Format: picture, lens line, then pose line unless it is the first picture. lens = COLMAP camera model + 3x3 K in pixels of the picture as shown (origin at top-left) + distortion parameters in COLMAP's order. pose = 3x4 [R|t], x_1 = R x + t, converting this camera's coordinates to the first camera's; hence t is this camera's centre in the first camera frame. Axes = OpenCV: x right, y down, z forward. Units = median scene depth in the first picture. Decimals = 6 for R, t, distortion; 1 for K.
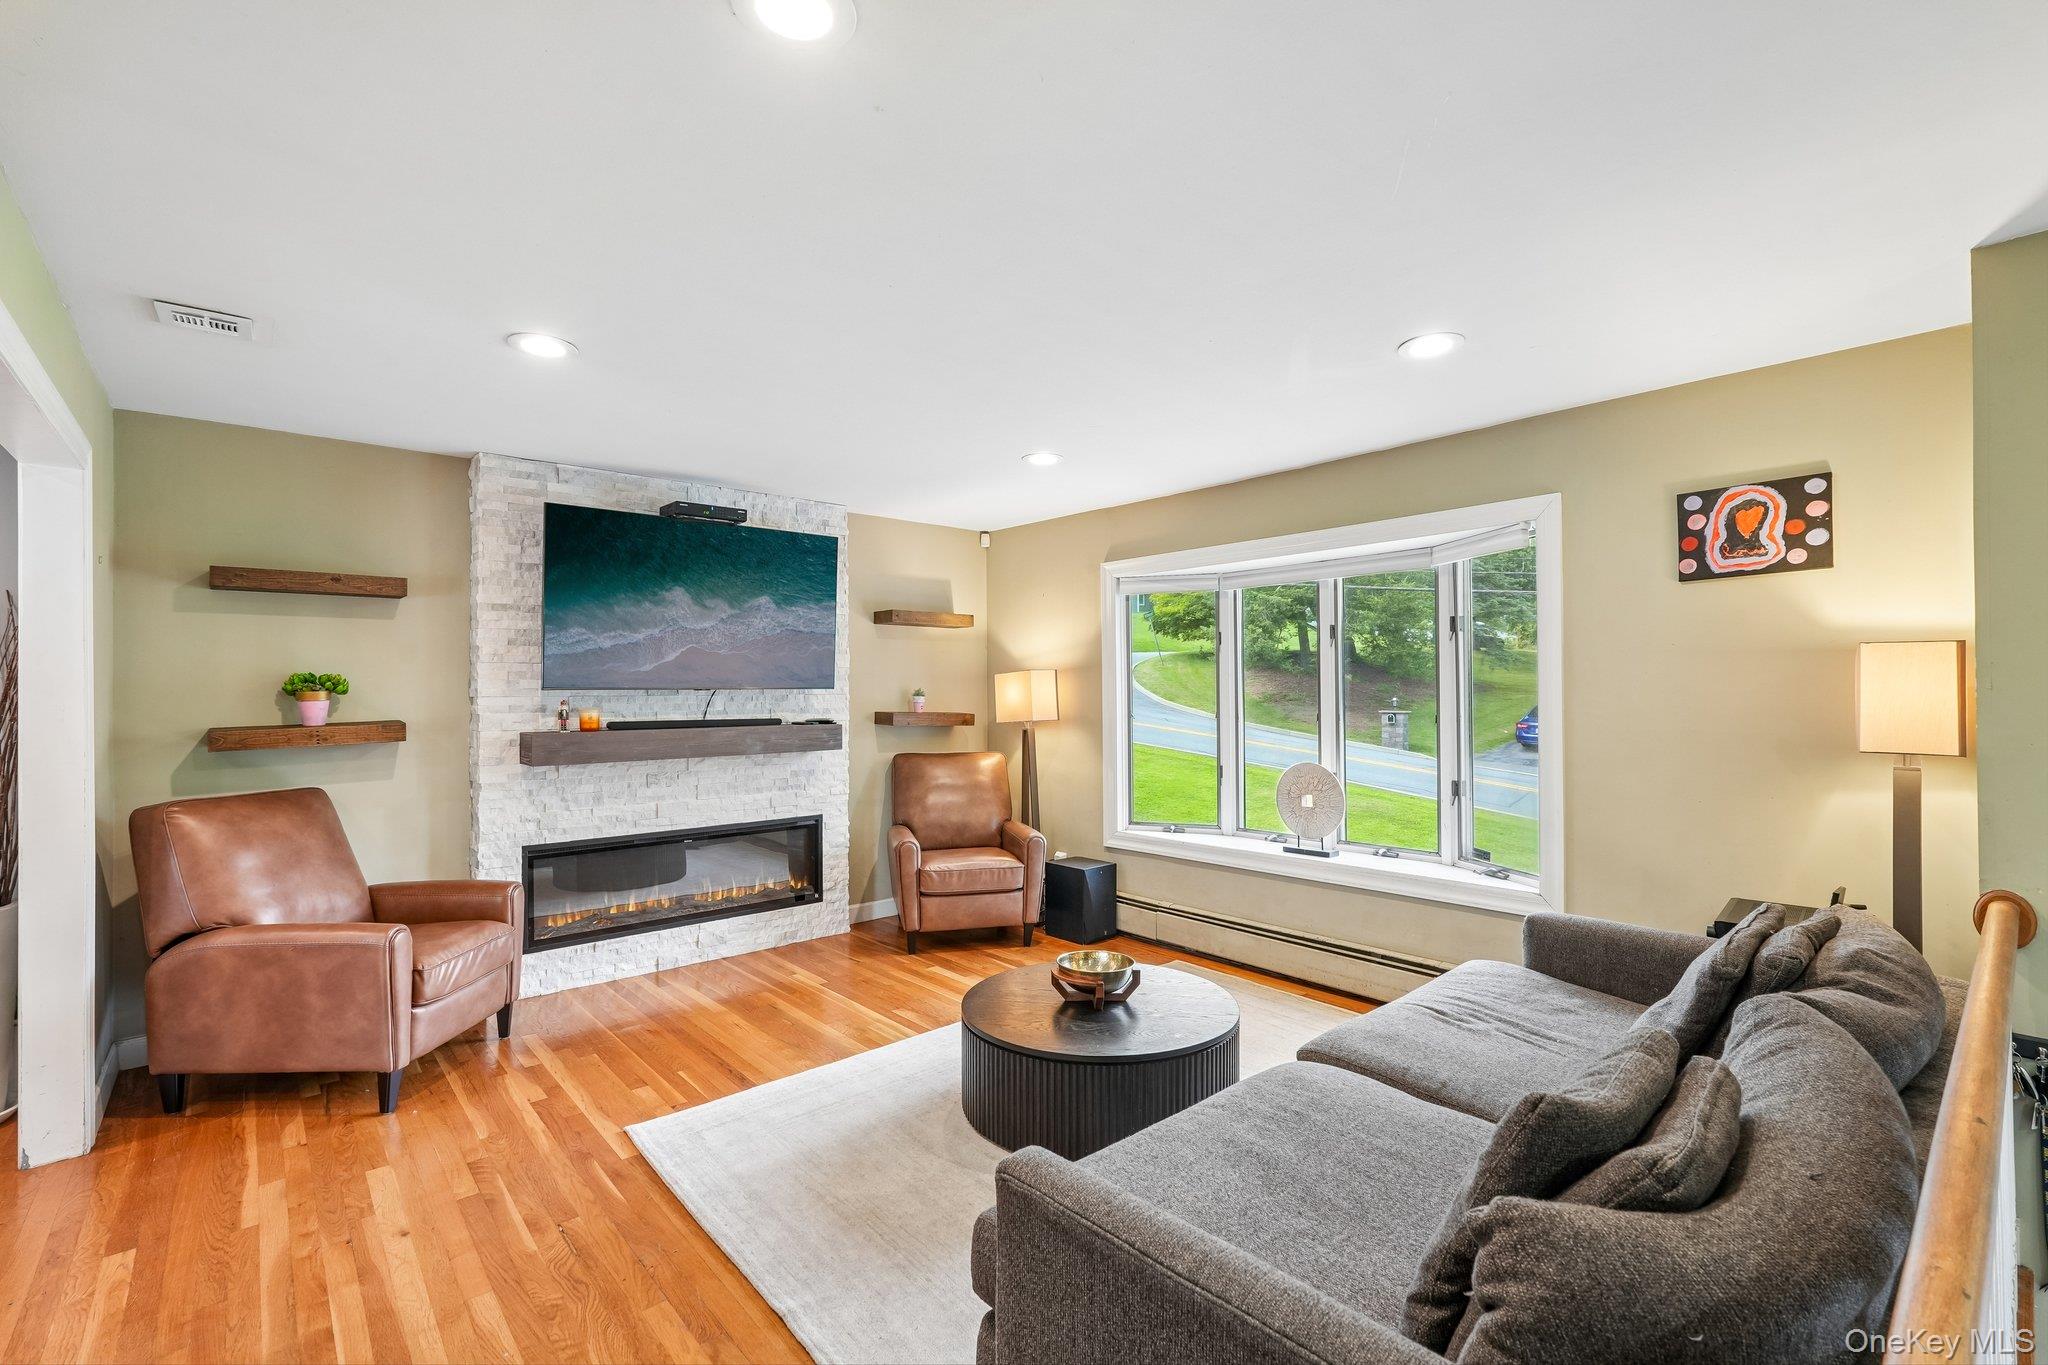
lens RADIAL K [[894.6, 0, 1027.4], [0, 894.6, 683.1], [0, 0, 1]] dist [-0.015422, 0.006441]
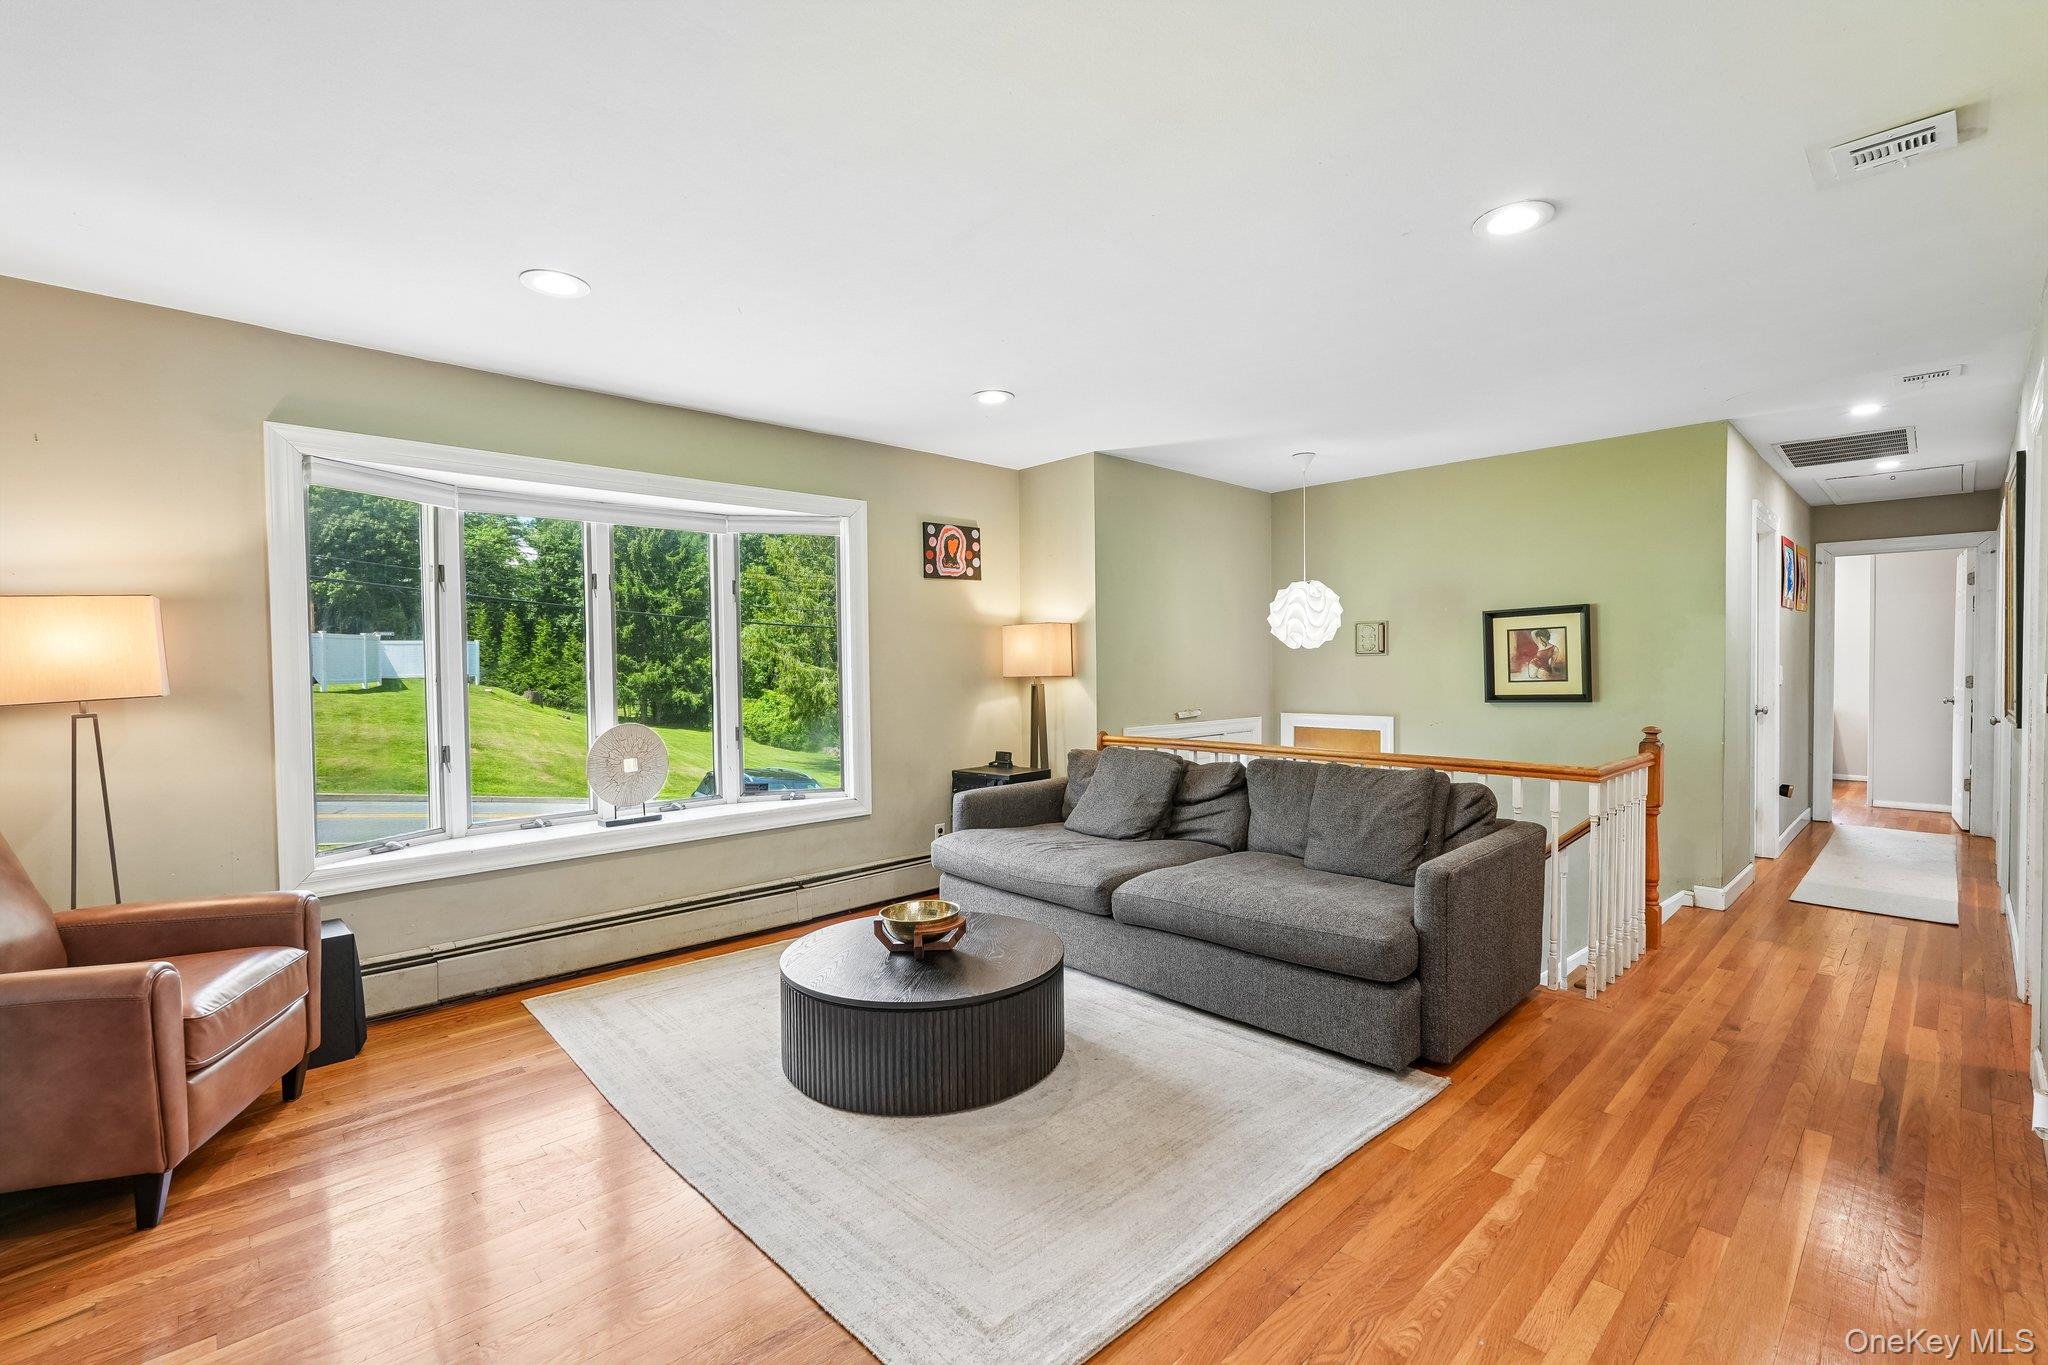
lens RADIAL K [[894.6, 0, 1027.4], [0, 894.6, 683.1], [0, 0, 1]] dist [-0.015422, 0.006441]
pose [[-0.036830, -0.019624, 0.999129, -0.635488], [-0.000583, 0.999807, 0.019615, 0.030564], [-0.999321, 0.000140, -0.036834, 0.650516]]
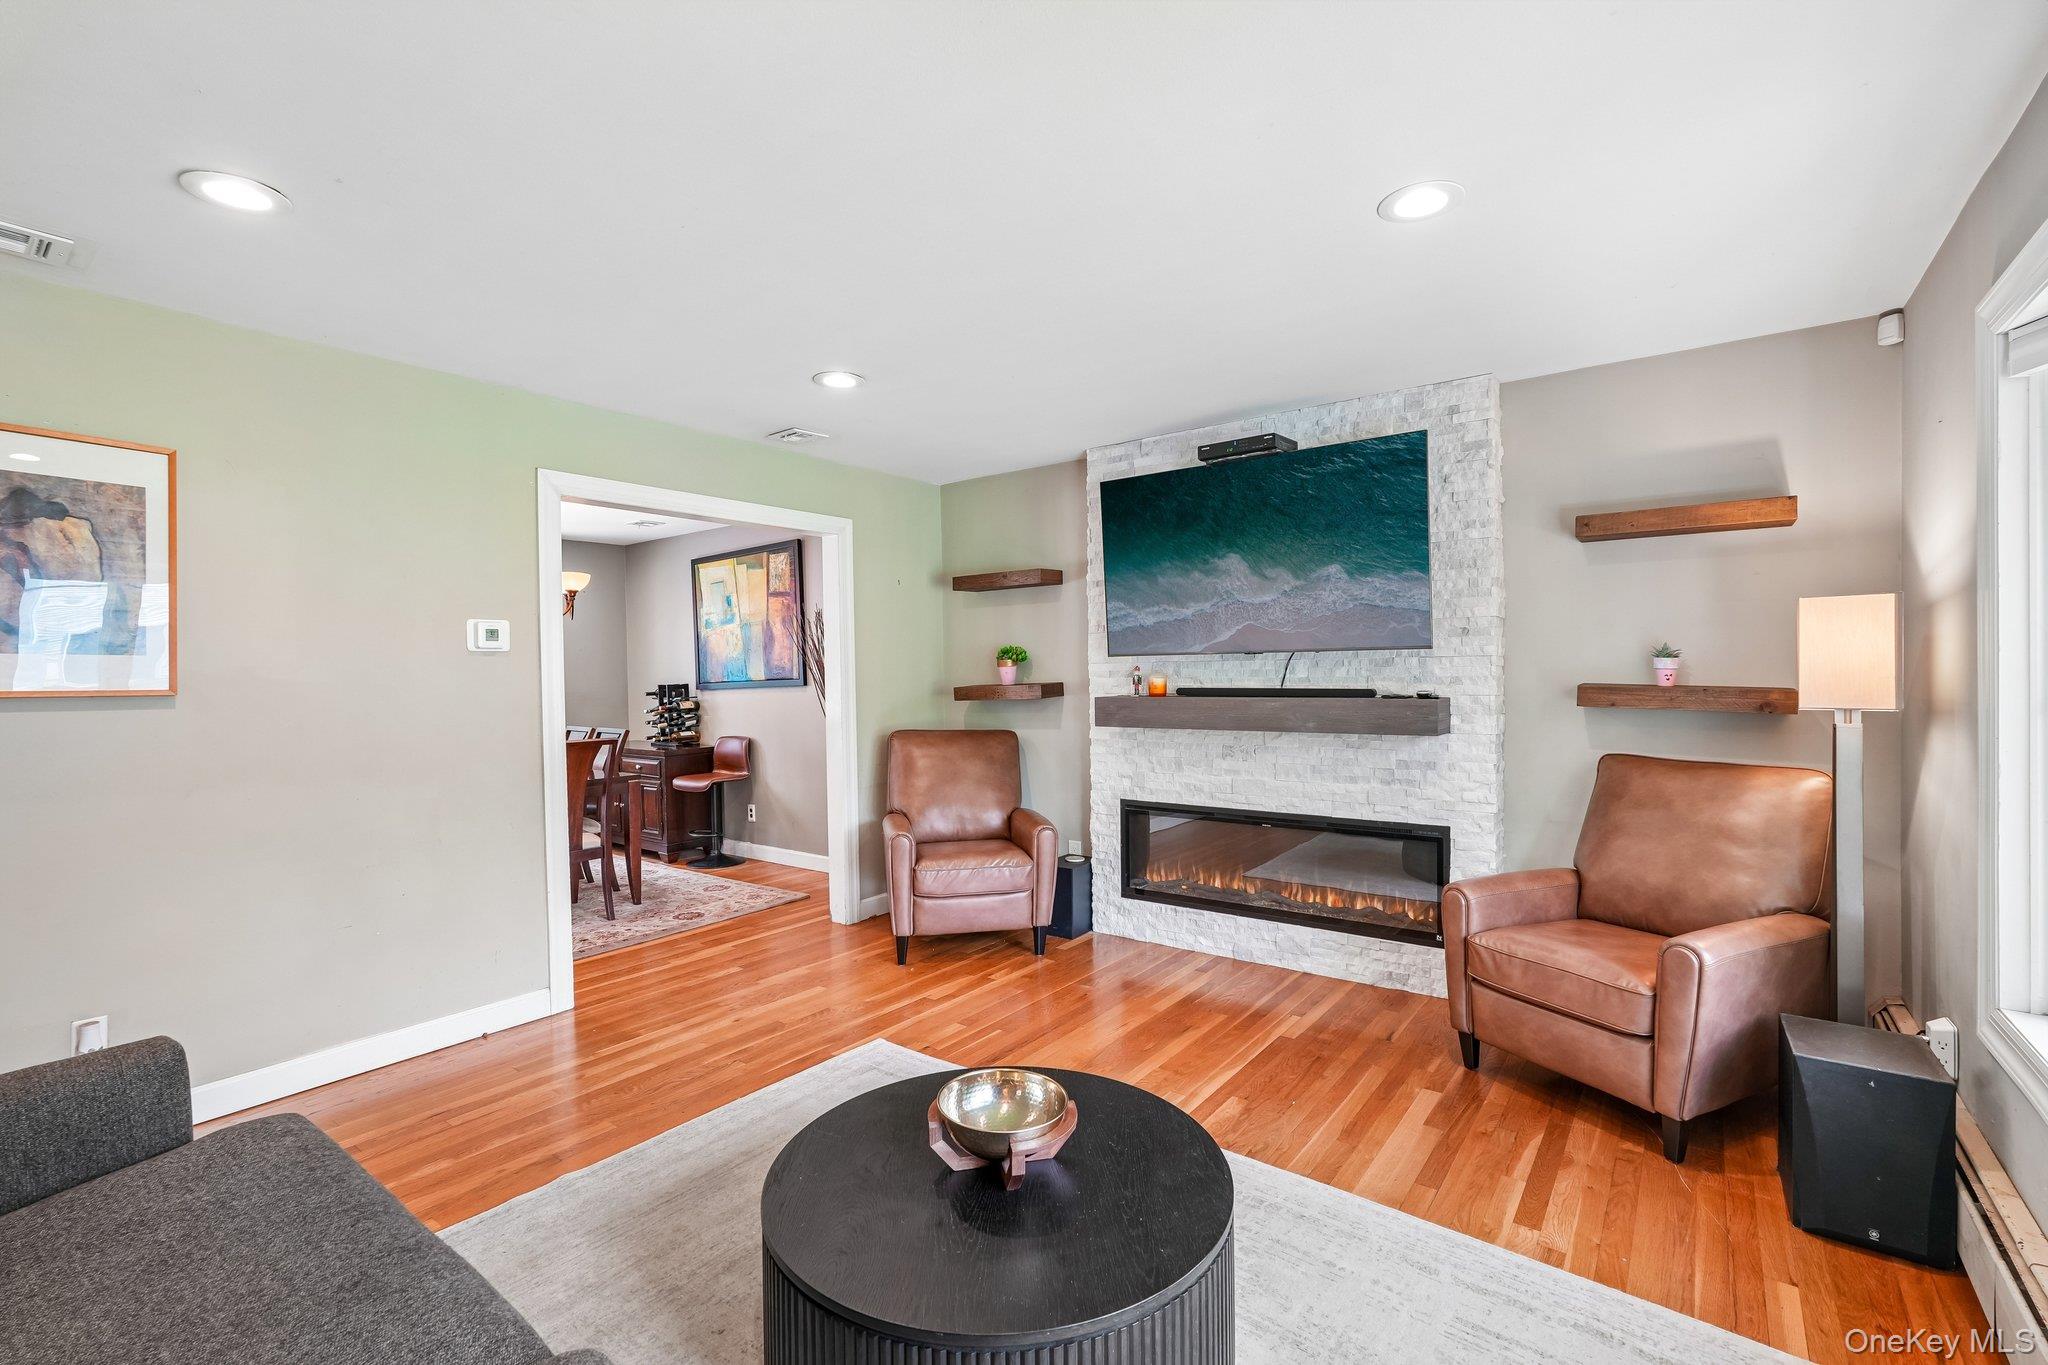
lens RADIAL K [[894.6, 0, 1027.4], [0, 894.6, 683.1], [0, 0, 1]] dist [-0.015422, 0.006441]
pose [[0.202859, 0.015329, -0.979088, 0.466108], [0.020307, 0.999597, 0.019858, 0.015298], [0.978997, -0.023911, 0.202465, 0.637567]]
